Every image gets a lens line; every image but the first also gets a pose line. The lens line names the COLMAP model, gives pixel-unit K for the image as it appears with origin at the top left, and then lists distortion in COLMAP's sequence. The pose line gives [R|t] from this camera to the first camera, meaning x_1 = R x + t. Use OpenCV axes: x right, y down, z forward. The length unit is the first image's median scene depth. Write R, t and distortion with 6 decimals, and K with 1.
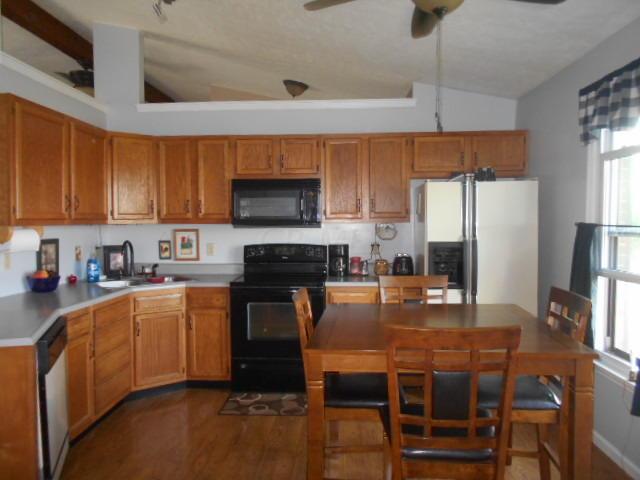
lens RADIAL K [[480.2, 0, 320.0], [0, 480.2, 240.0], [0, 0, 1]] dist [-0.049279, -0.001792]
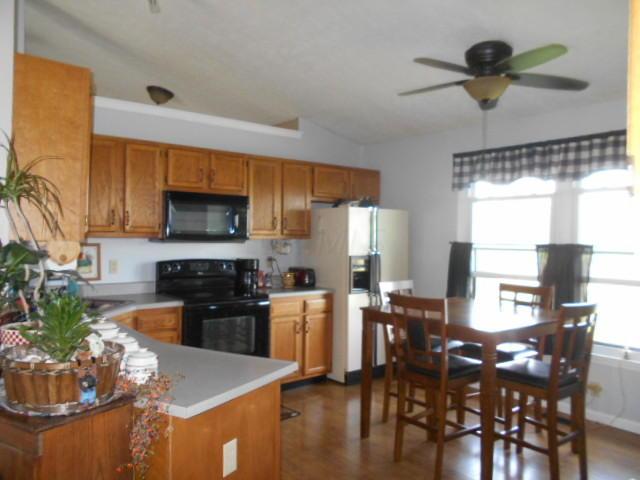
lens RADIAL K [[490.8, 0, 320.0], [0, 490.8, 240.0], [0, 0, 1]] dist [-0.111288, -0.000517]
pose [[0.737306, 0.008139, 0.675510, -0.590058], [0.006463, 0.999797, -0.019100, -0.010863], [-0.675528, 0.018448, 0.737103, 0.107627]]
